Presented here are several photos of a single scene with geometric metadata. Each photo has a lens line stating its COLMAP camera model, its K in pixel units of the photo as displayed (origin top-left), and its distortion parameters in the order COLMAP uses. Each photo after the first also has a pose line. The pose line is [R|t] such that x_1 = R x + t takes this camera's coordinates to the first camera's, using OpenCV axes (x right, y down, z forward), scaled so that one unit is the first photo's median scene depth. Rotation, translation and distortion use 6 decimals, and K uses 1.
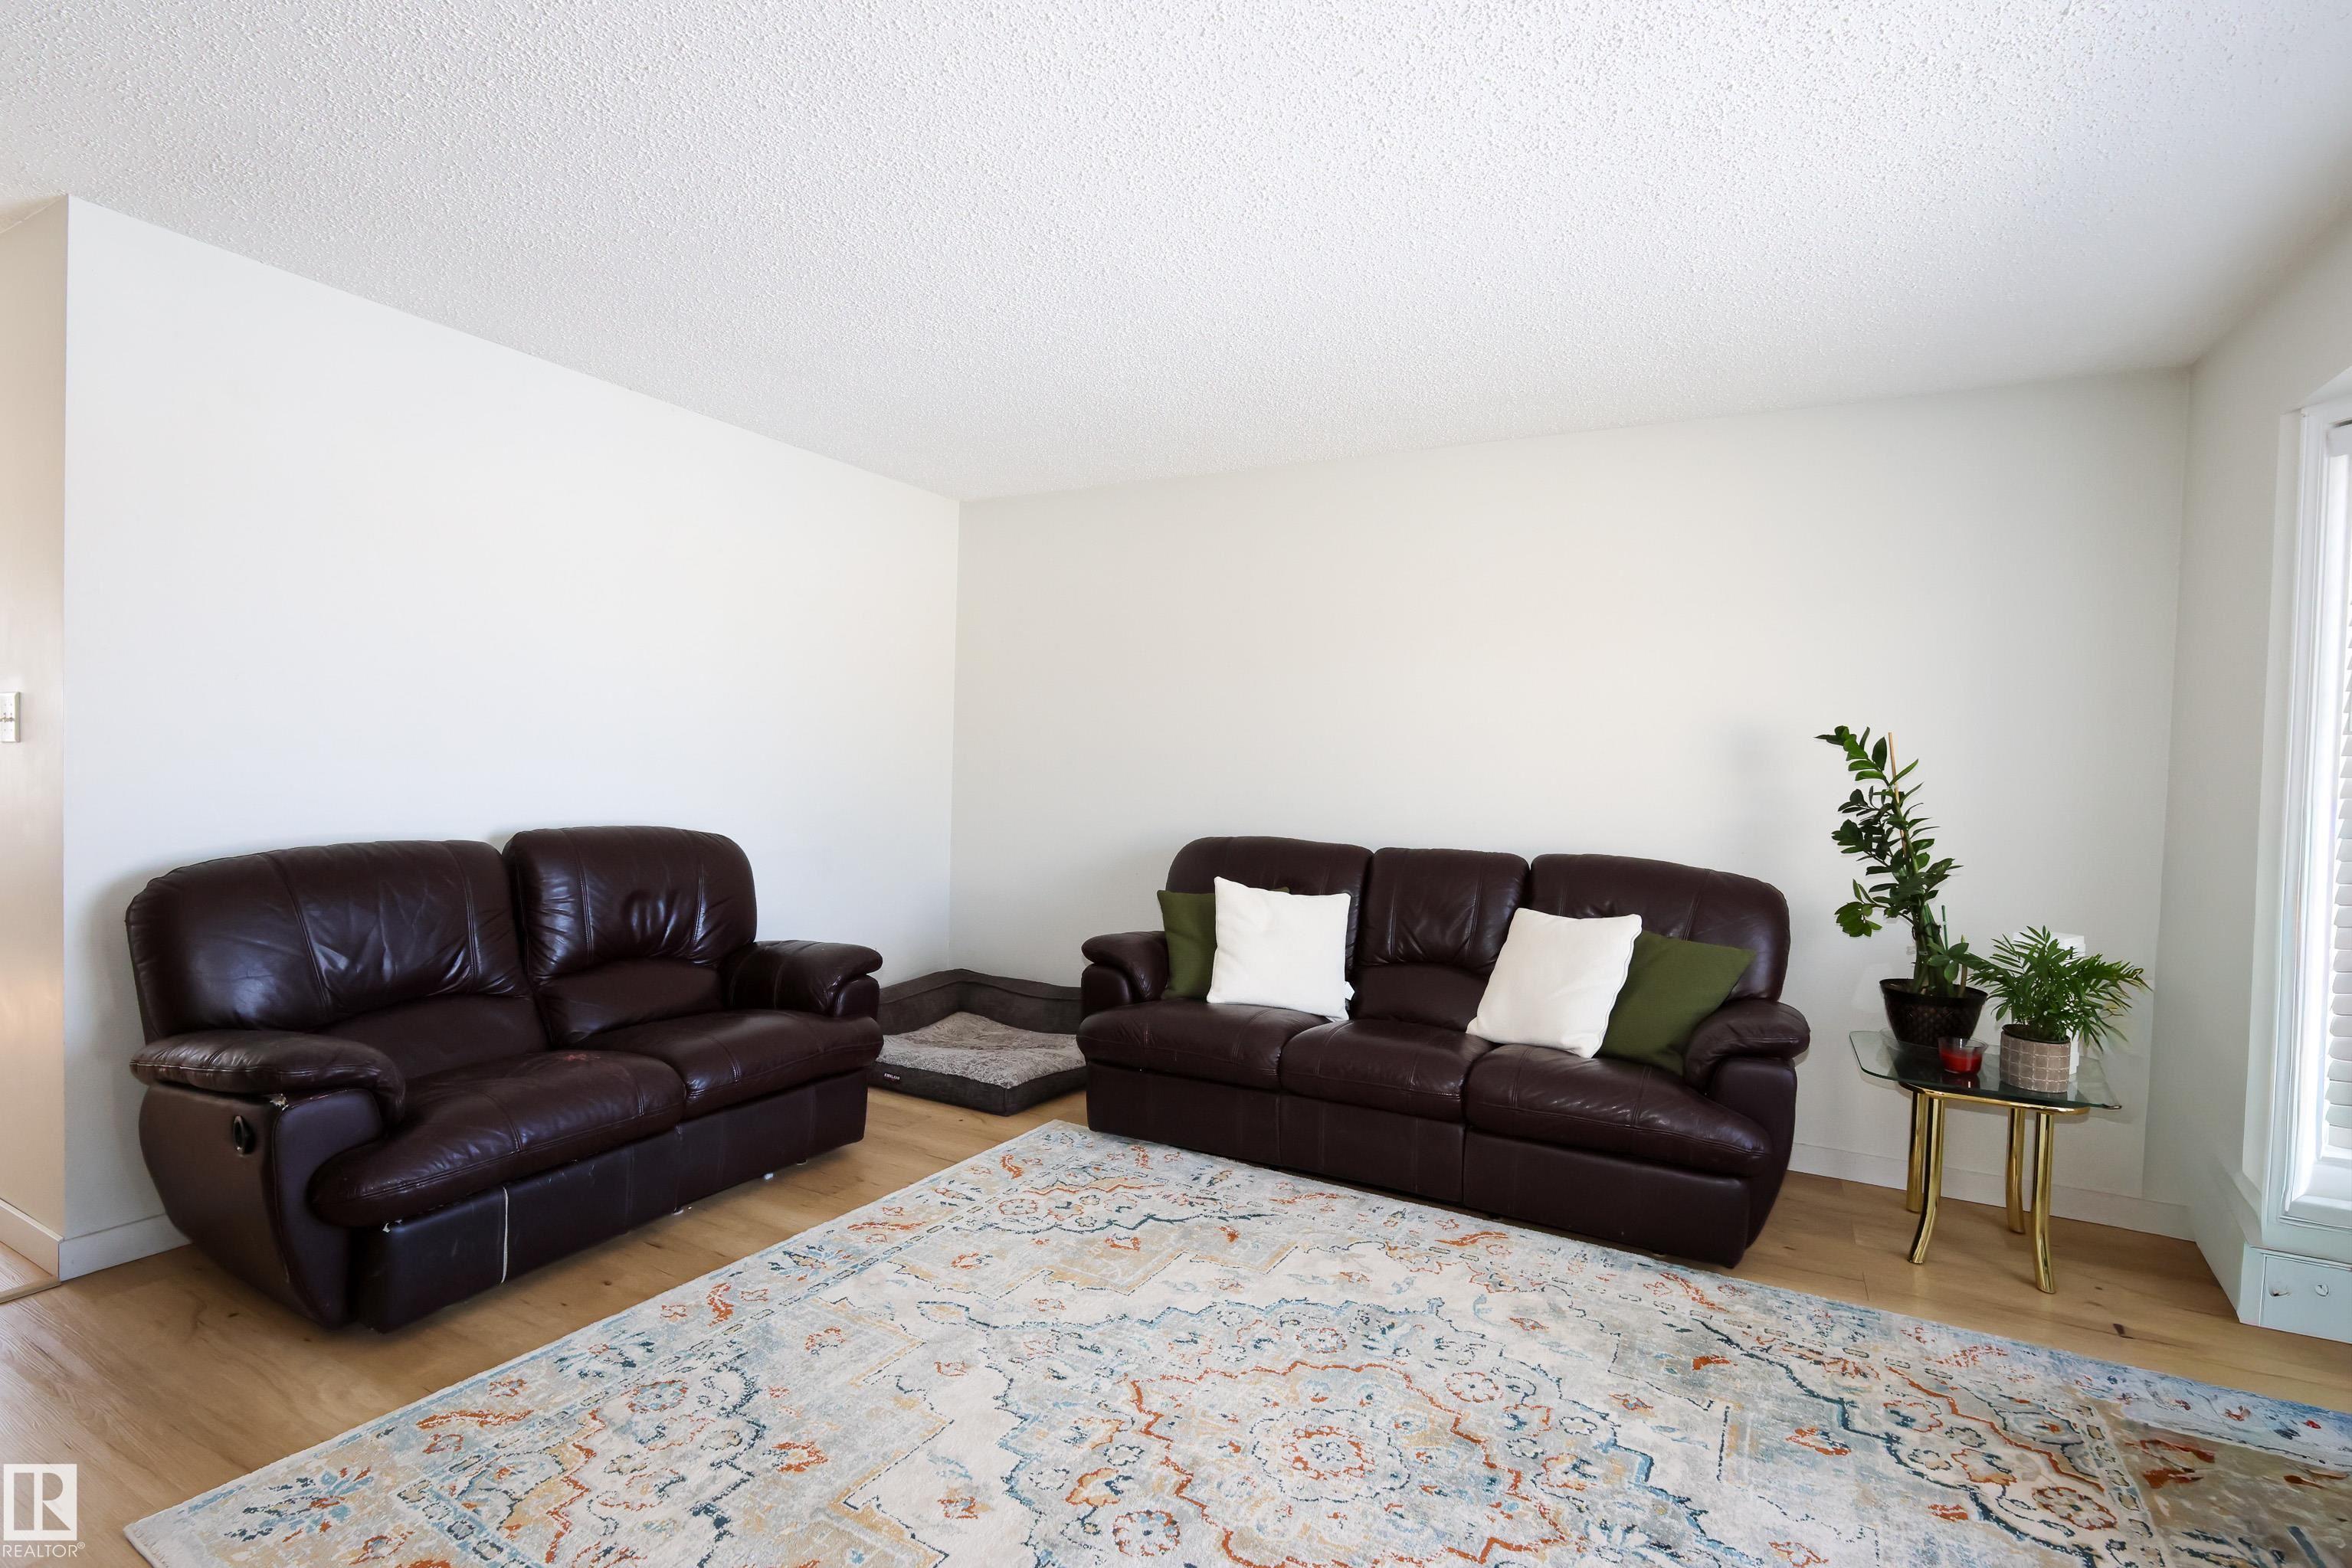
lens RADIAL K [[1103.2, 0, 1174.4], [0, 1103.2, 779.2], [0, 0, 1]] dist [0.001196, 0.001418]
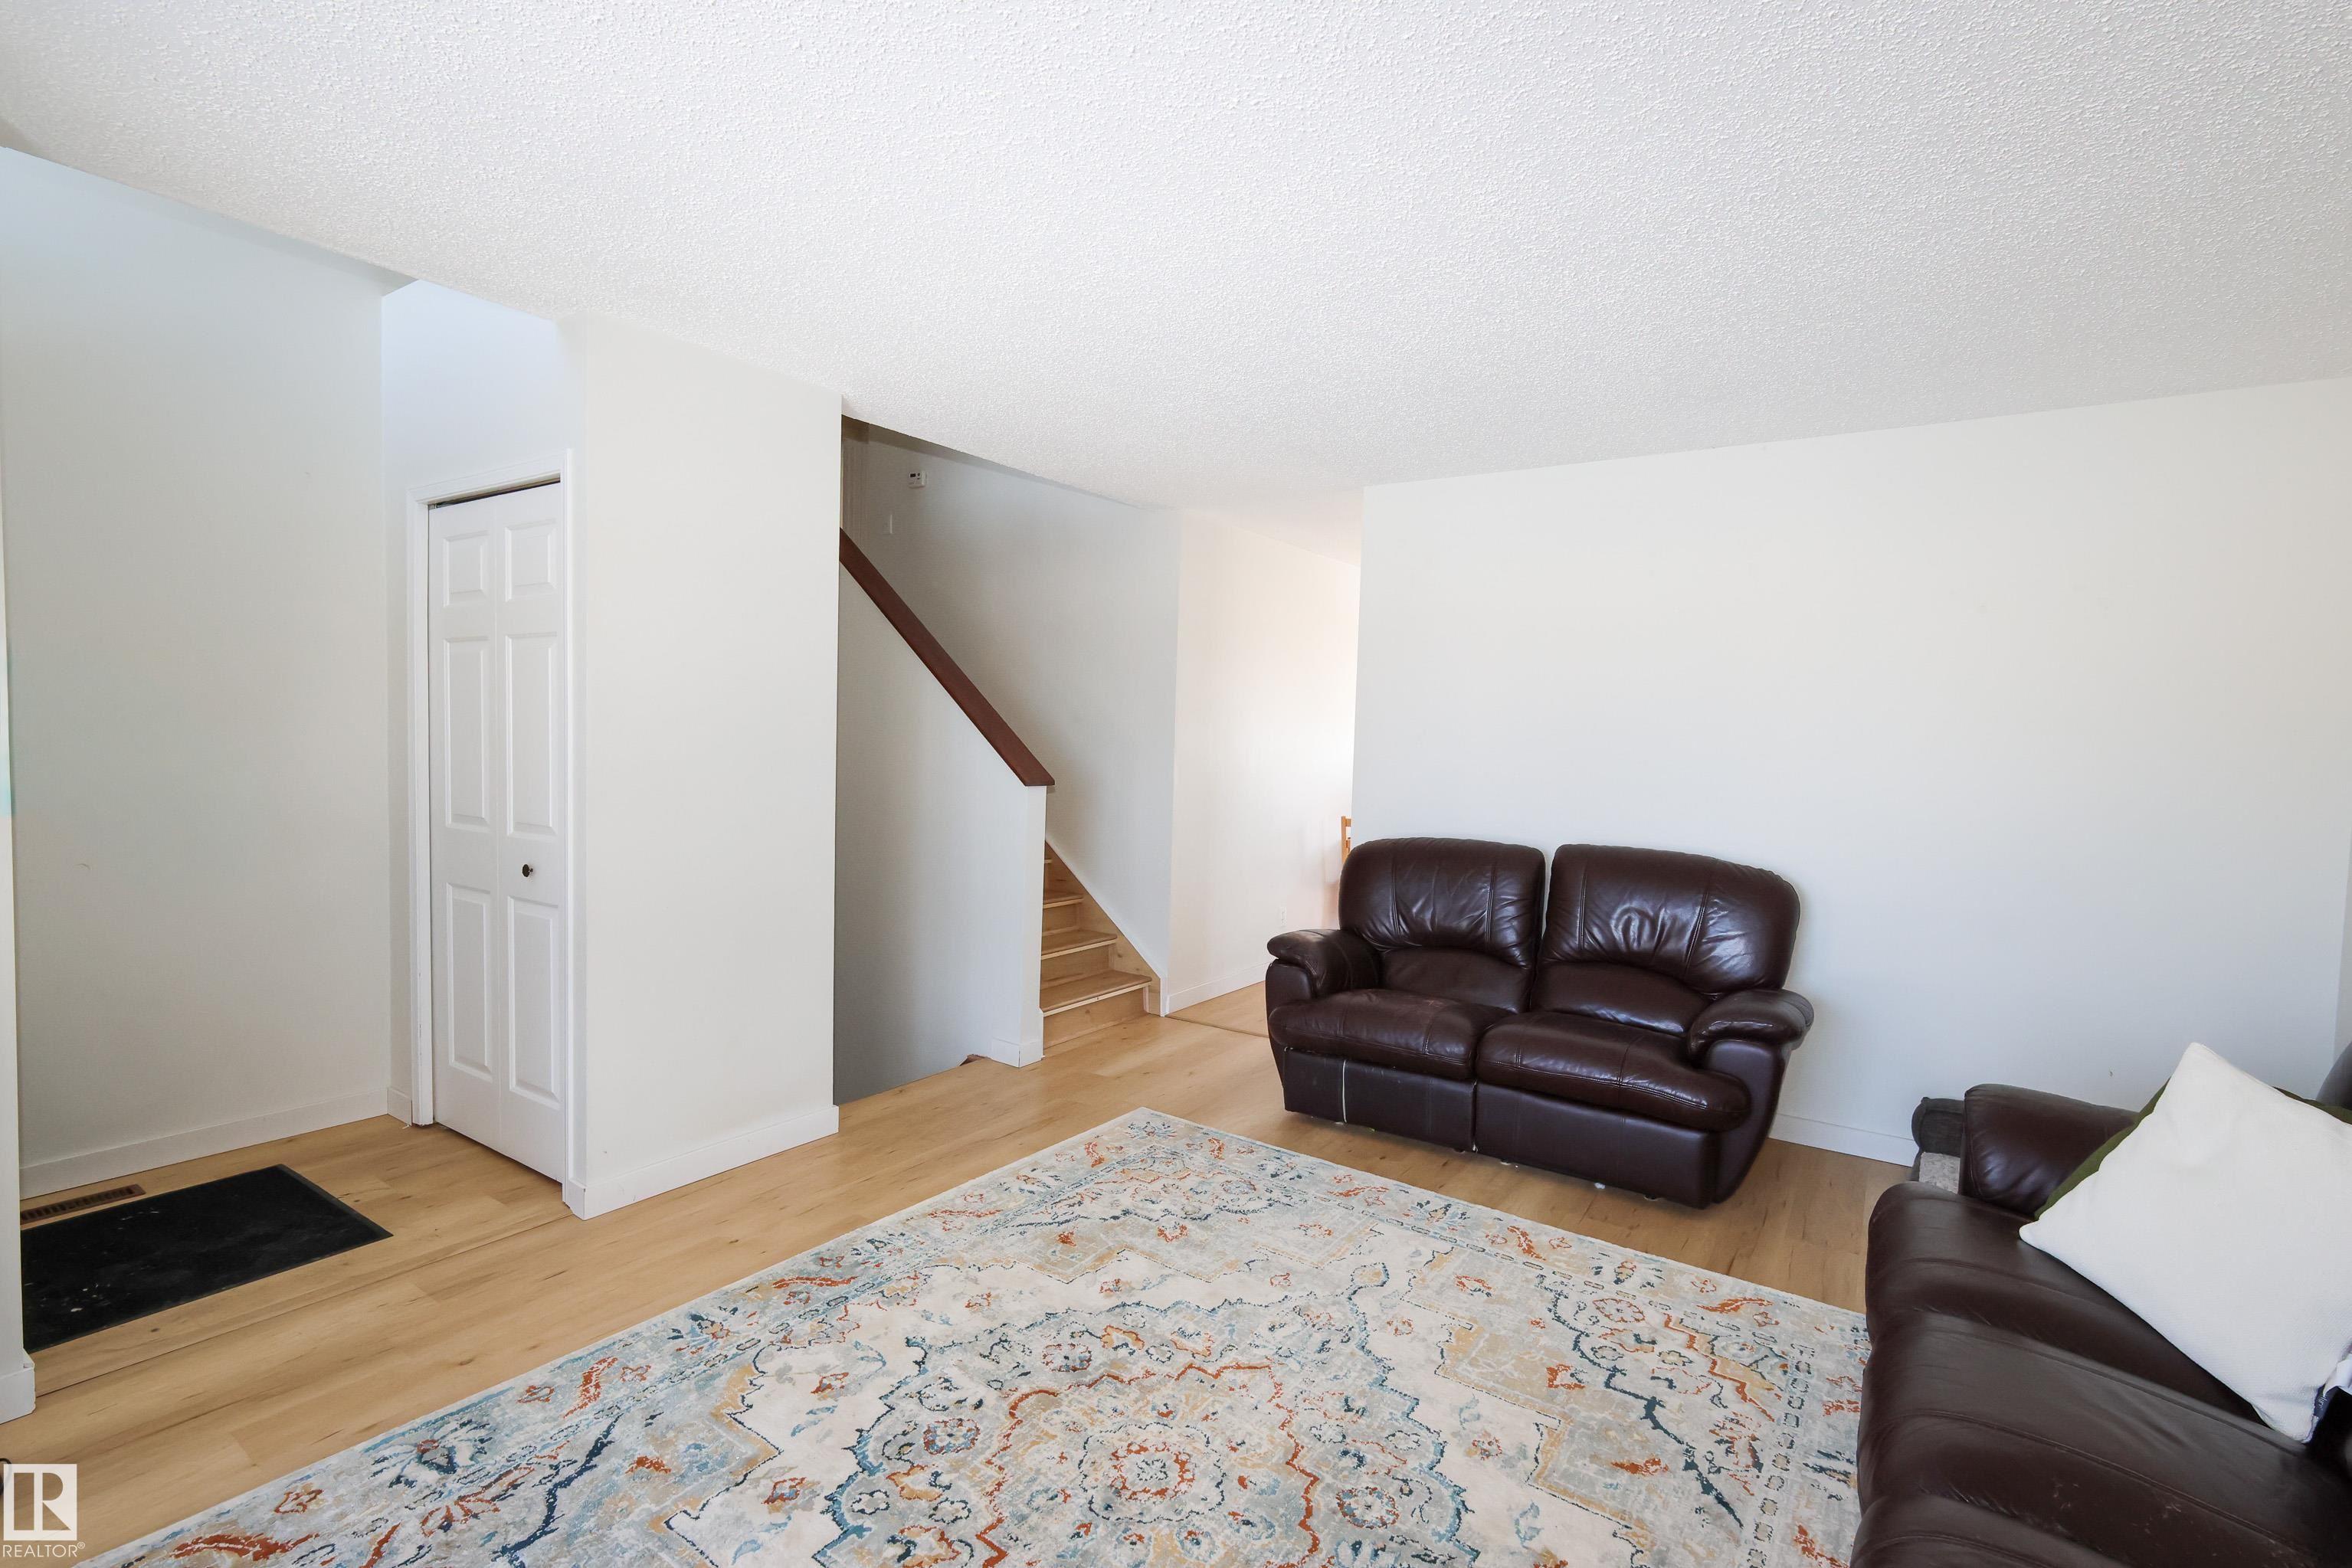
lens RADIAL K [[1103.2, 0, 1174.4], [0, 1103.2, 779.2], [0, 0, 1]] dist [0.001196, 0.001418]
pose [[-0.123132, 0.001969, -0.992388, 0.892690], [-0.041835, 0.999099, 0.007173, -0.020626], [0.991508, 0.042399, -0.122938, 0.881147]]
